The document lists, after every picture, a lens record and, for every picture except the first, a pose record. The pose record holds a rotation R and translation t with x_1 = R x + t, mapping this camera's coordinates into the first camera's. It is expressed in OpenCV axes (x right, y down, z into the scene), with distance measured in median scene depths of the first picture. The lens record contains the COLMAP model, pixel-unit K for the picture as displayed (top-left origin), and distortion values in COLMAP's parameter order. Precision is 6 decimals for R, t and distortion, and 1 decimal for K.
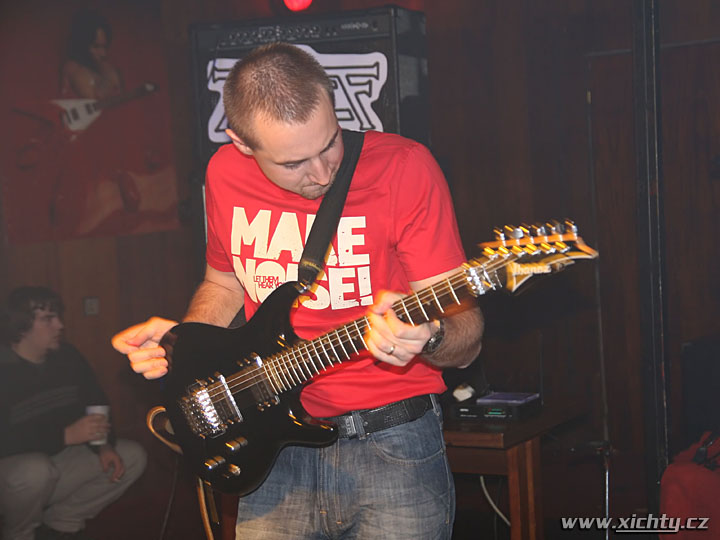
lens RADIAL K [[1518.6, 0, 358.6], [0, 1518.6, 268.8], [0, 0, 1]] dist [0.119750, 0.000000]
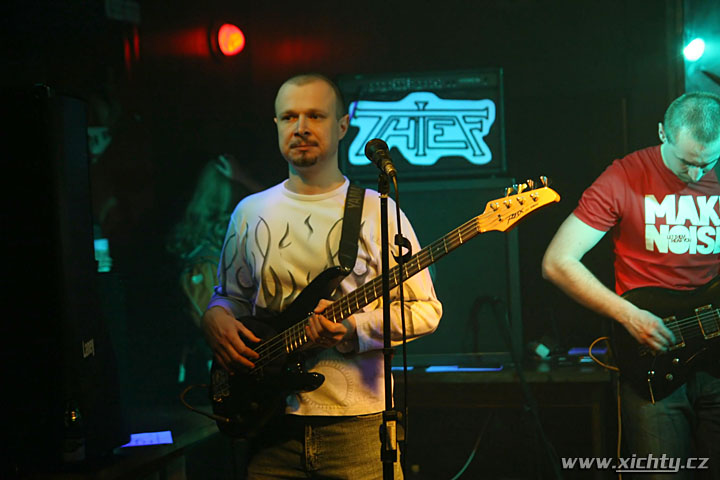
lens RADIAL K [[1642.3, 0, 358.6], [0, 1642.3, 240.0], [0, 0, 1]] dist [-0.121162, 0.000000]
pose [[0.979559, 0.002726, 0.201139, -0.394376], [0.005639, 0.999143, -0.041005, 0.043159], [-0.201078, 0.041301, 0.978704, -0.411276]]
